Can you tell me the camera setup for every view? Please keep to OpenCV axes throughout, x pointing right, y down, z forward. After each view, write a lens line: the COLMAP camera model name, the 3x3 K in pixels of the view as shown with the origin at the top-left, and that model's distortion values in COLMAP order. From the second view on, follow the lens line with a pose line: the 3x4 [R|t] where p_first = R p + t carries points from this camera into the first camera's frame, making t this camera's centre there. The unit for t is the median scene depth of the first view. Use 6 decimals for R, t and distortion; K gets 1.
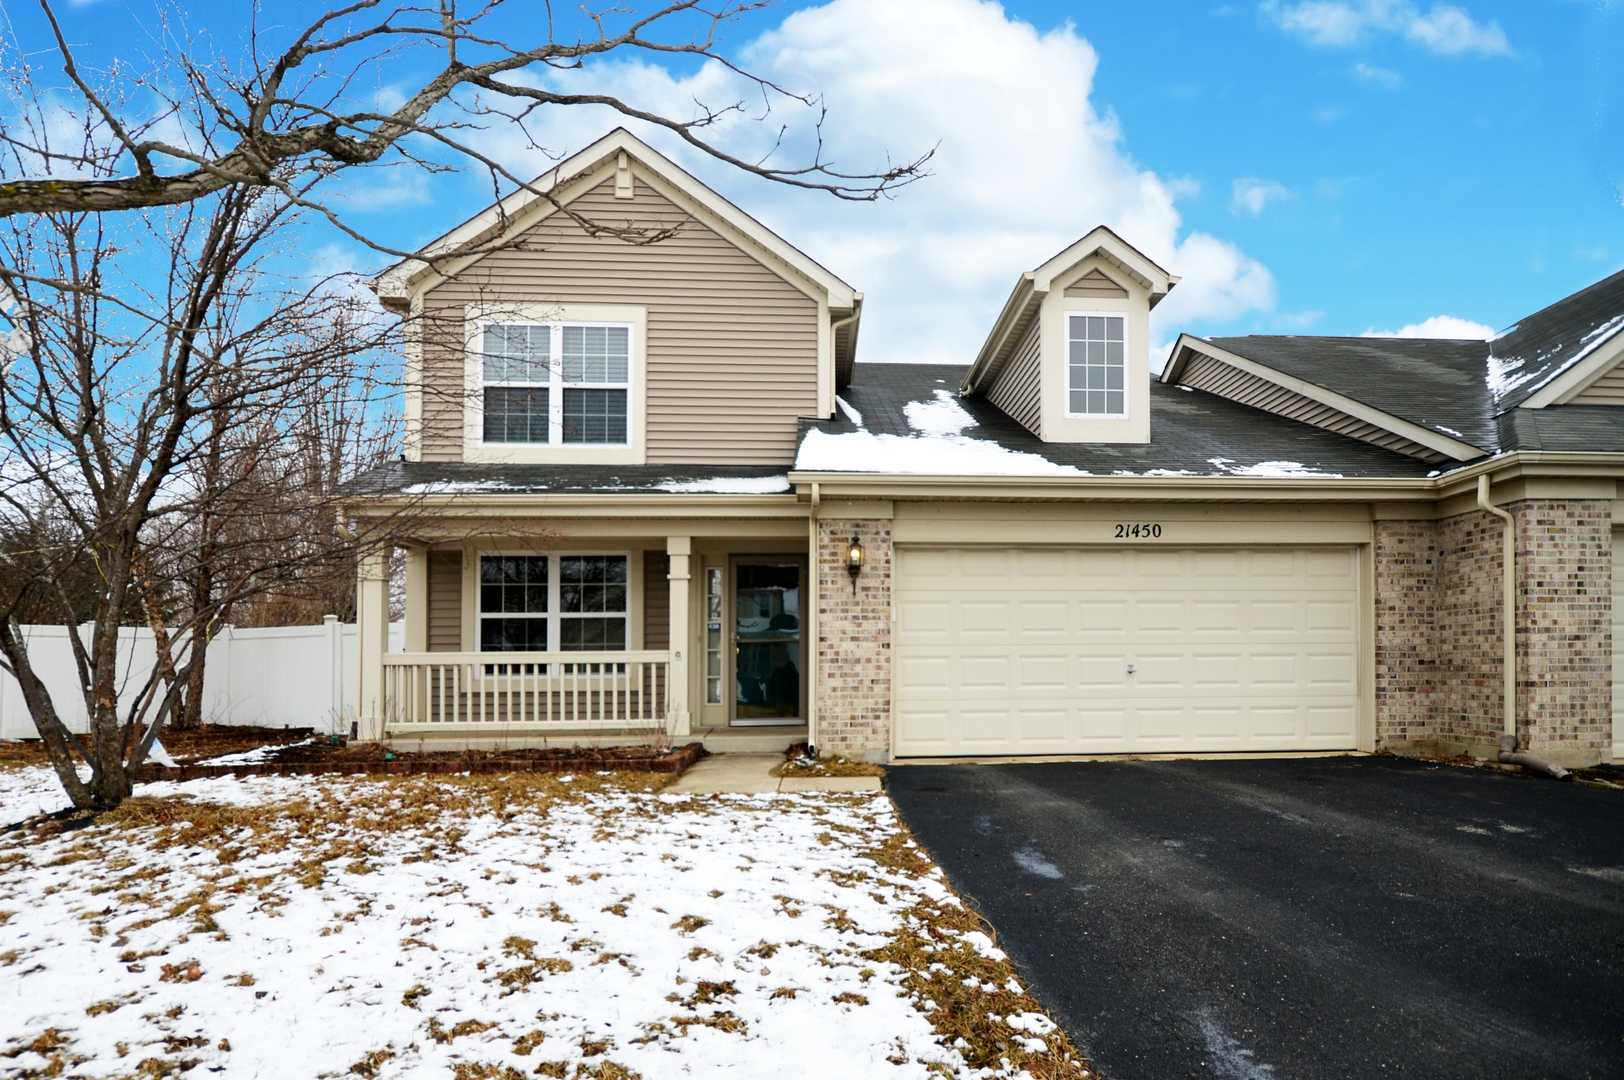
lens RADIAL K [[757.4, 0, 764.8], [0, 757.4, 536.6], [0, 0, 1]] dist [0.000181, -0.000740]
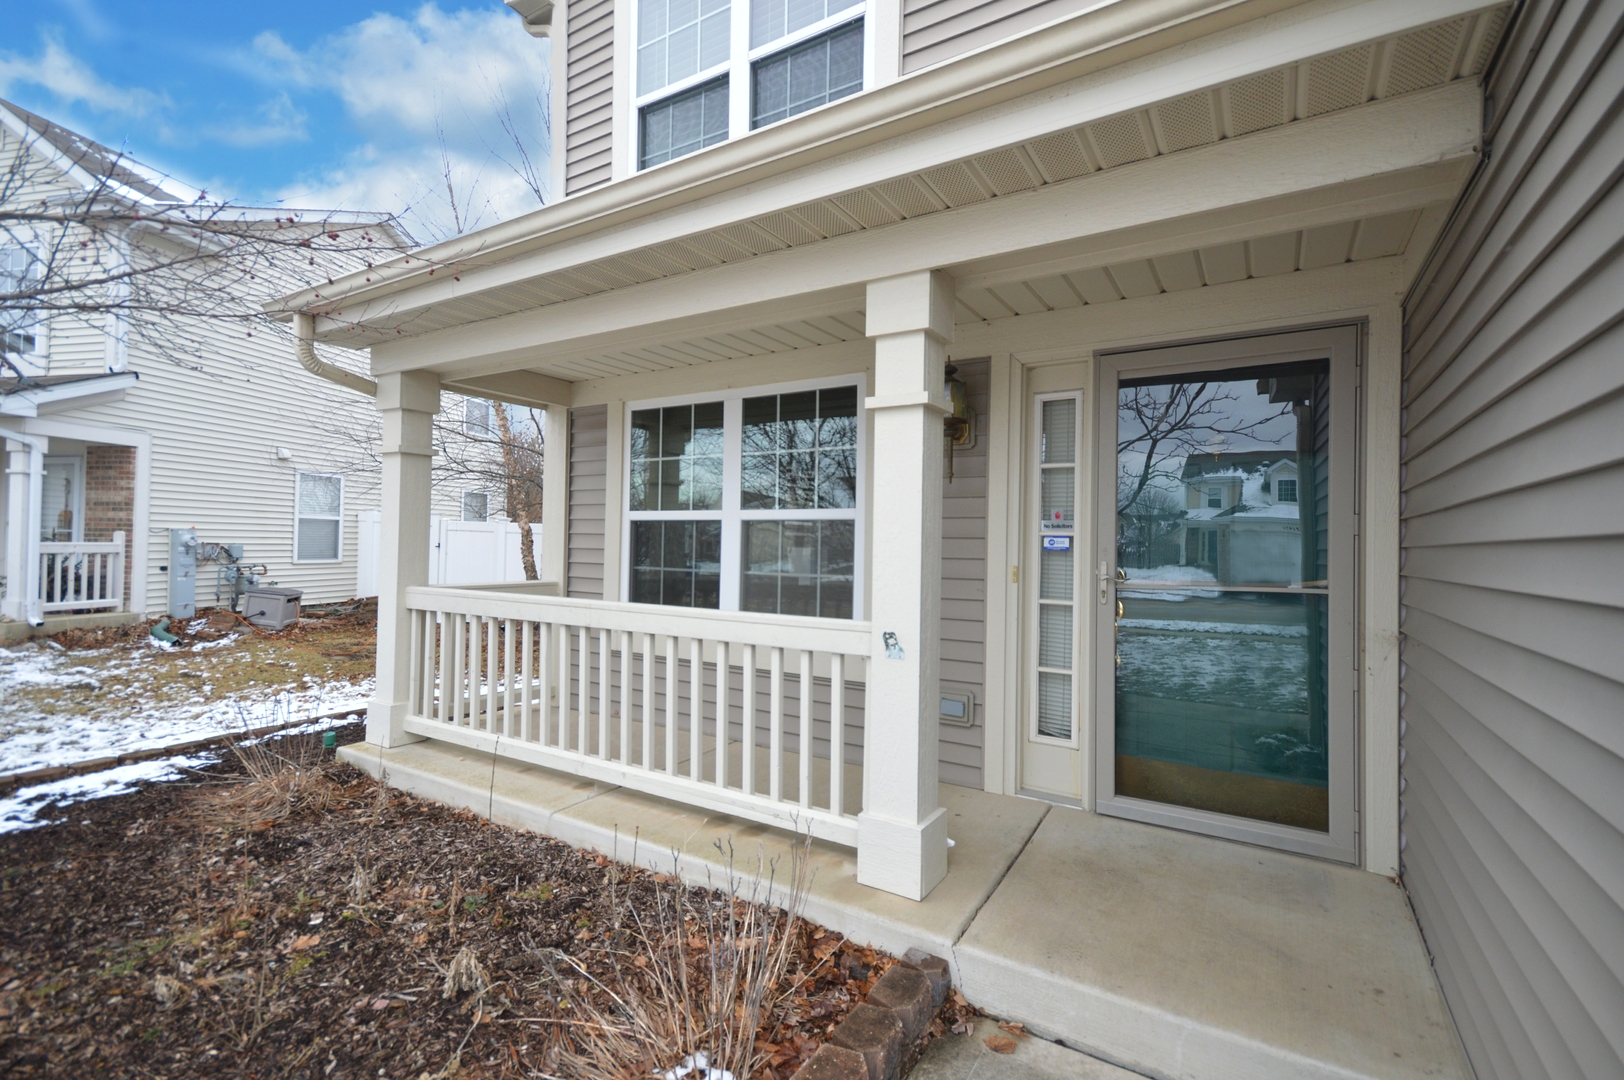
lens RADIAL K [[757.4, 0, 764.8], [0, 757.4, 536.6], [0, 0, 1]] dist [0.000181, -0.000740]
pose [[0.859535, 0.011398, -0.510950, 0.003087], [0.061178, 0.990268, 0.125006, 0.059182], [0.507402, -0.138706, 0.850473, 0.607939]]
